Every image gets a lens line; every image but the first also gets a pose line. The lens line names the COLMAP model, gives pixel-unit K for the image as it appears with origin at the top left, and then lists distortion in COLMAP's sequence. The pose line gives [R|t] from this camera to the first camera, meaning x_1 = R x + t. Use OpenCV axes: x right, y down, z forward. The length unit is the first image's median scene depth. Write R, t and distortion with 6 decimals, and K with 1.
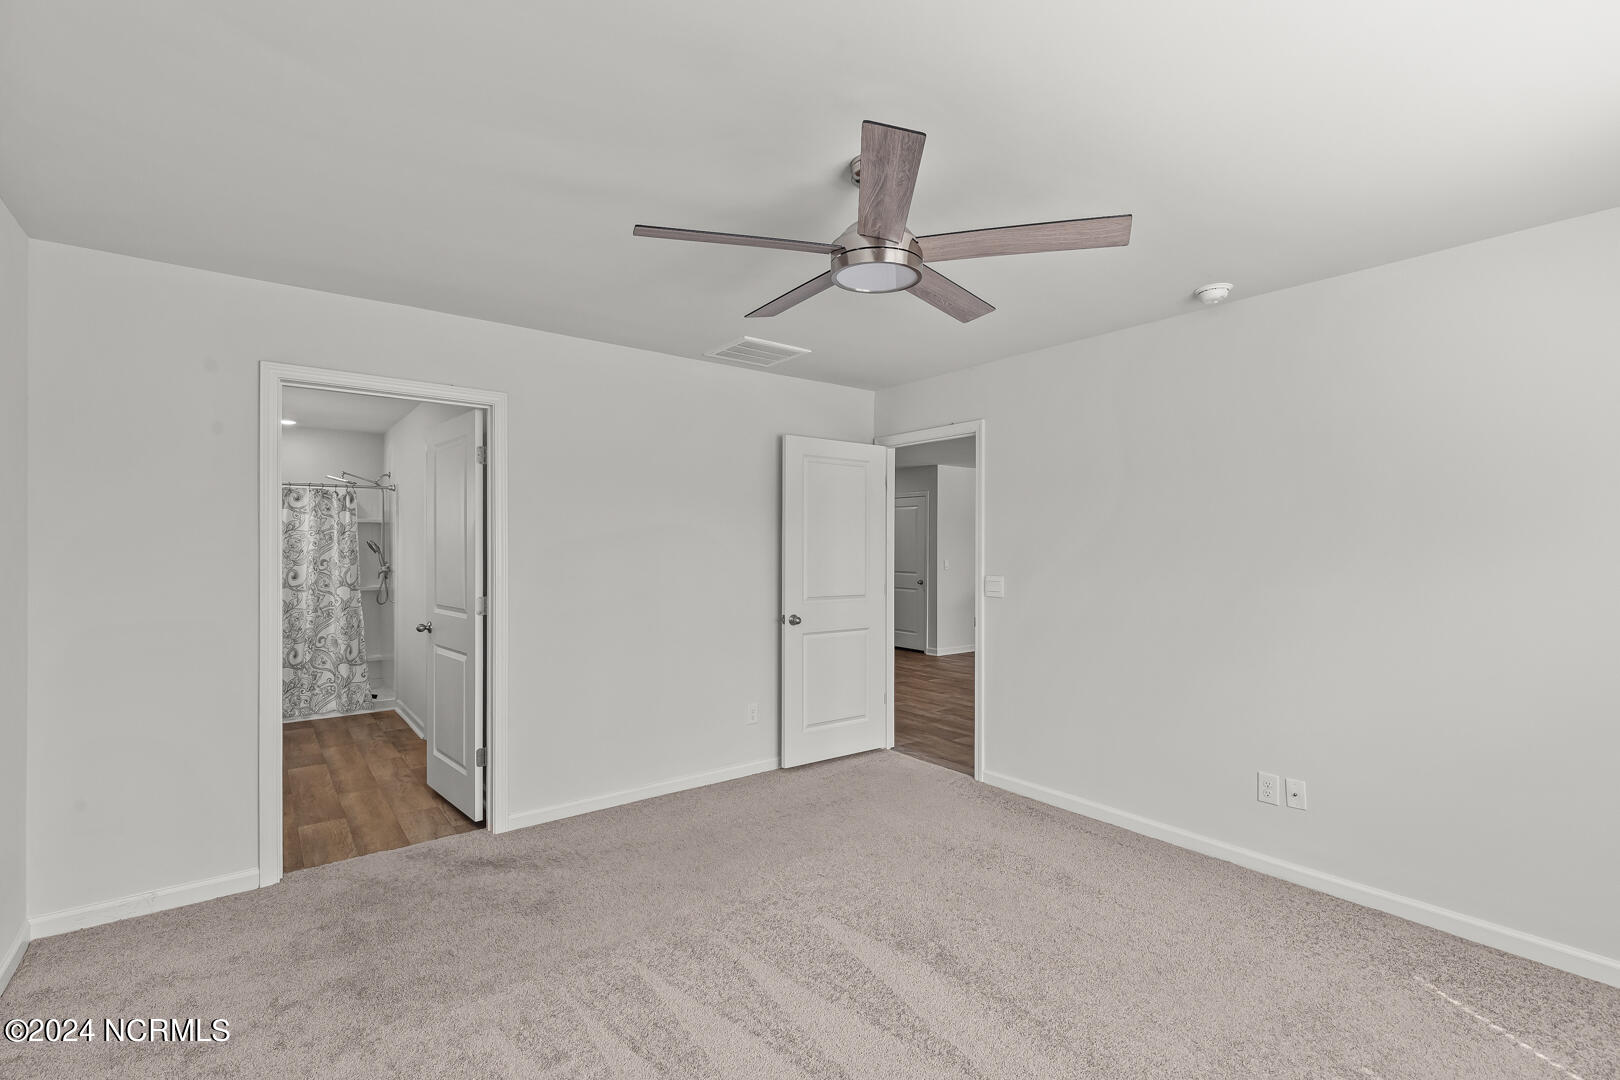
lens RADIAL K [[760.1, 0, 817.8], [0, 760.1, 544.2], [0, 0, 1]] dist [-0.000090, 0.000284]
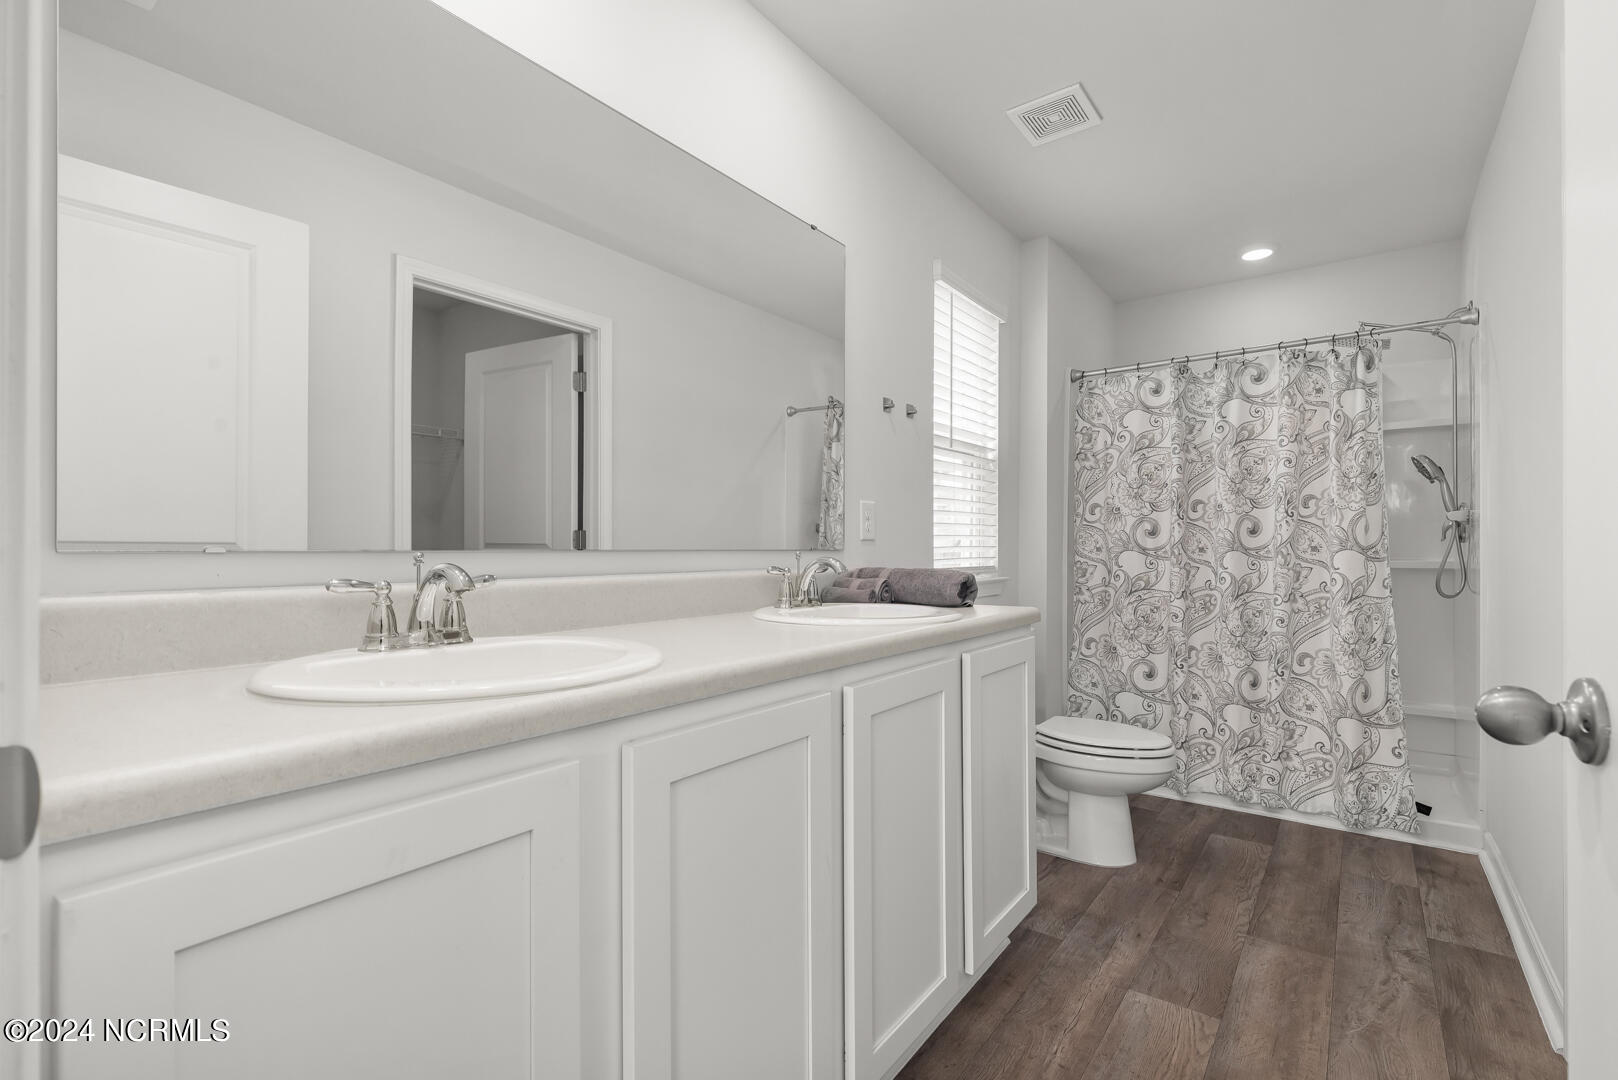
lens RADIAL K [[759.2, 0, 819.6], [0, 759.2, 543.0], [0, 0, 1]] dist [-0.000090, 0.000284]
pose [[0.307962, -0.002674, -0.951395, -0.284989], [0.000763, 0.999996, -0.002564, 0.051876], [0.951398, 0.000063, 0.307963, 0.553544]]
